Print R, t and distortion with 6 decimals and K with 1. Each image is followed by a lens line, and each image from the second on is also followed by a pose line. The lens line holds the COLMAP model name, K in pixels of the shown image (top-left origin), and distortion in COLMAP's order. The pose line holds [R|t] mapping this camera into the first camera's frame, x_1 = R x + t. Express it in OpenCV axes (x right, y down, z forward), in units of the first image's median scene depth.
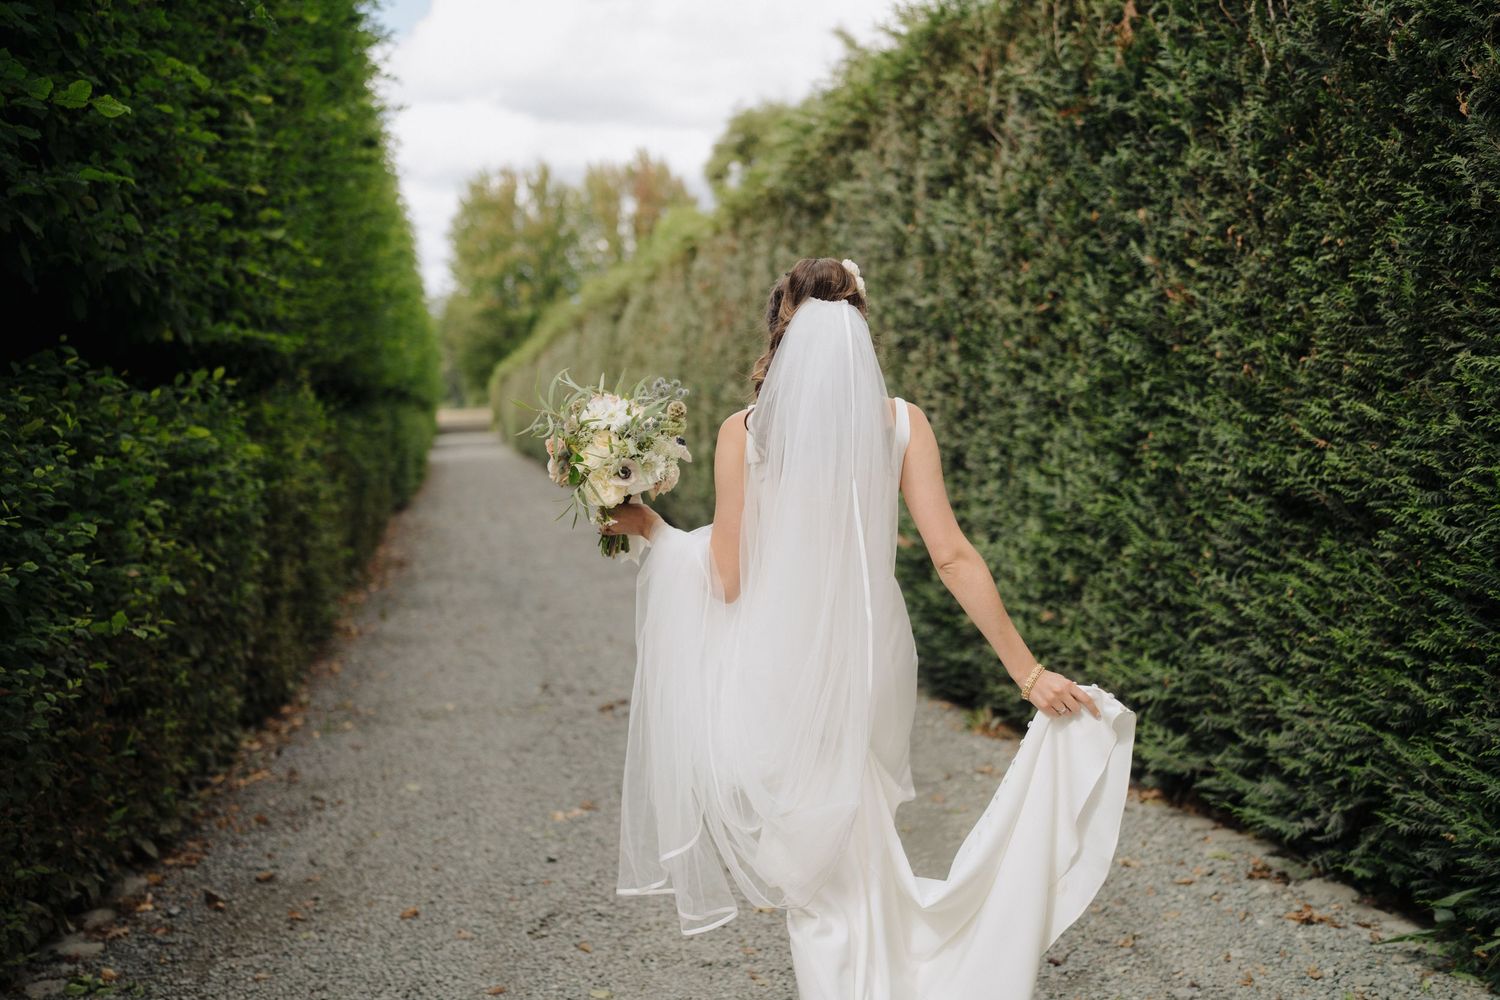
lens RADIAL K [[1444.3, 0, 746.8], [0, 1444.3, 500.8], [0, 0, 1]] dist [0.007710, 0.000000]
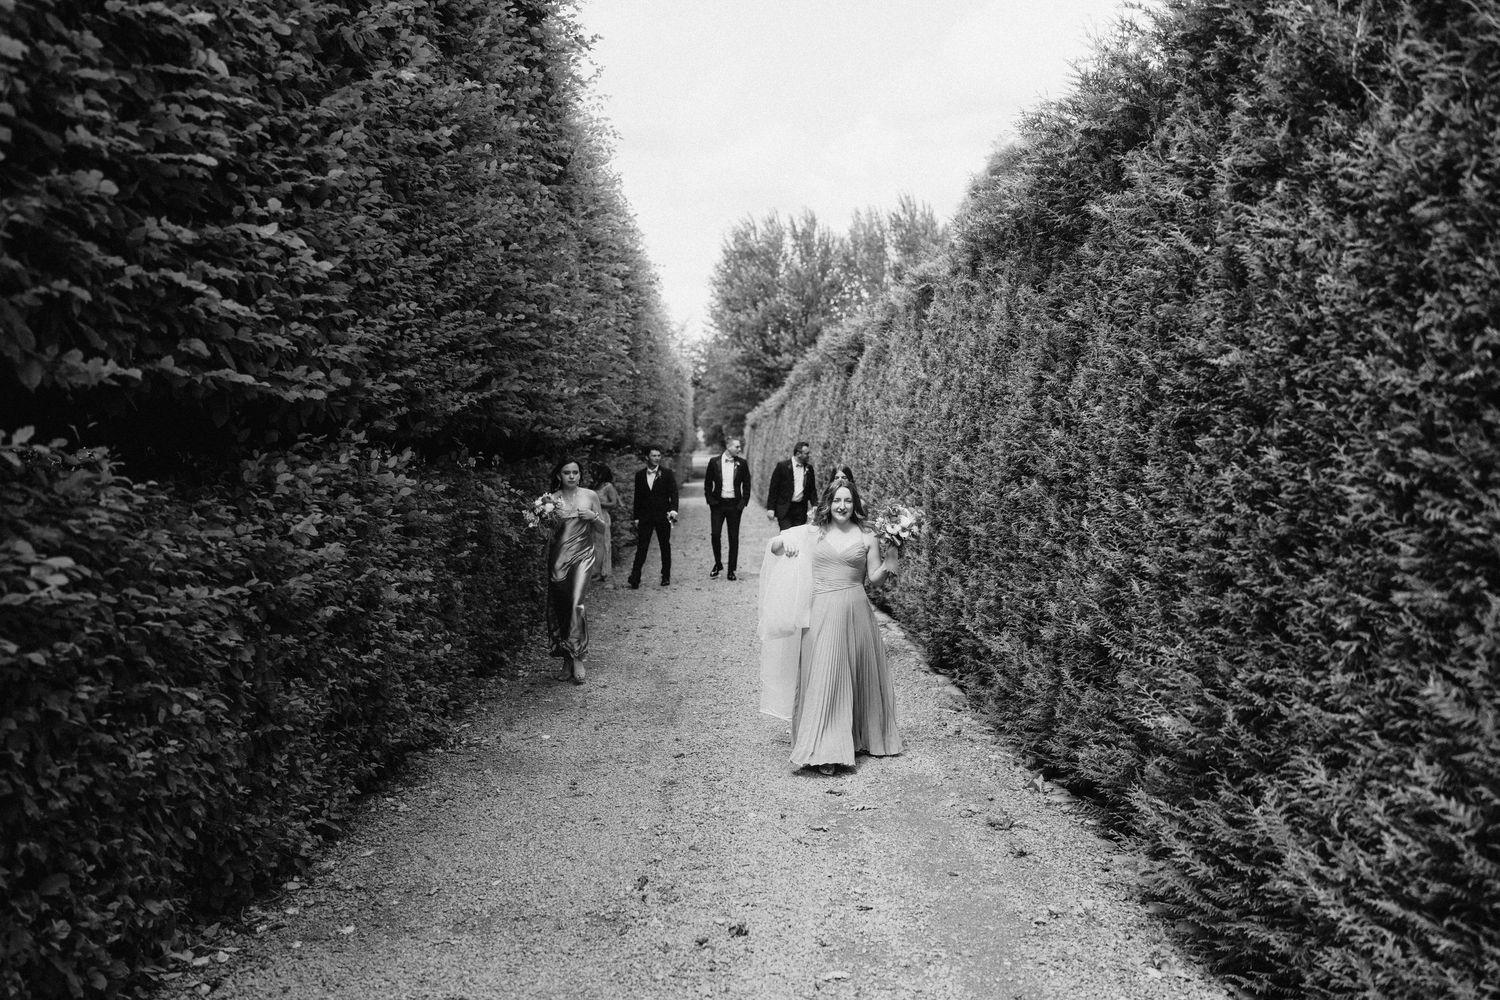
lens RADIAL K [[1444.3, 0, 753.9], [0, 1444.3, 495.5], [0, 0, 1]] dist [0.007710, 0.000000]
pose [[0.984038, 0.048517, -0.171219, 0.030883], [-0.055108, 0.997903, -0.033950, -0.045278], [0.169213, 0.042844, 0.984648, 0.342770]]
